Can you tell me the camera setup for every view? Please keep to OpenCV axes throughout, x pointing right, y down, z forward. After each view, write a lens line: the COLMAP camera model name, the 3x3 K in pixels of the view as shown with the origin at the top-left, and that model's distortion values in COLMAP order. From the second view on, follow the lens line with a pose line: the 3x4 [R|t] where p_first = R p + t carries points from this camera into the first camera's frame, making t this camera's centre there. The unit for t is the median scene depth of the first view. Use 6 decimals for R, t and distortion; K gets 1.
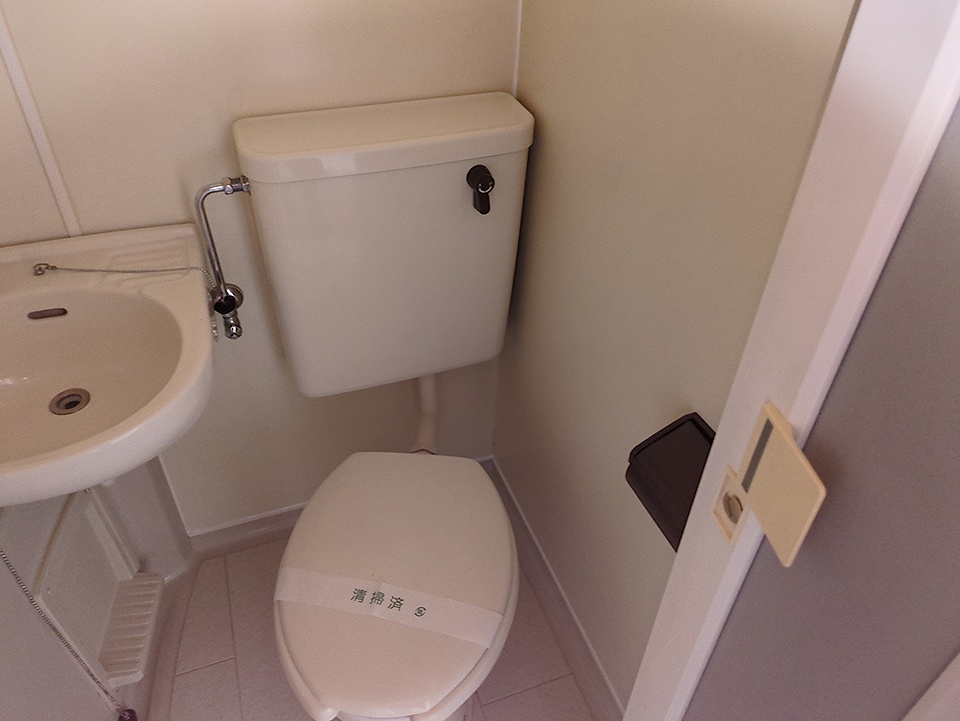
lens RADIAL K [[714.6, 0, 480.0], [0, 714.6, 360.5], [0, 0, 1]] dist [-0.000143, 0.000794]
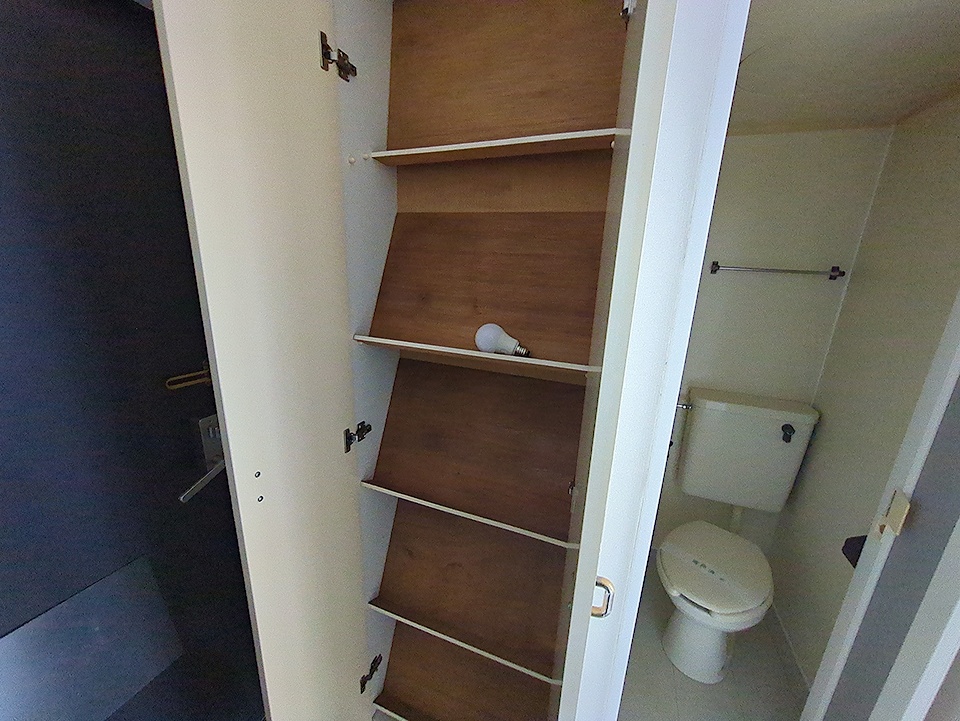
lens RADIAL K [[378.9, 0, 485.3], [0, 378.9, 358.2], [0, 0, 1]] dist [-0.002552, 0.000716]
pose [[0.754668, 0.168184, -0.634185, -0.001842], [-0.434794, 0.852069, -0.291430, 0.399457], [0.491356, 0.495673, 0.716154, -0.641447]]
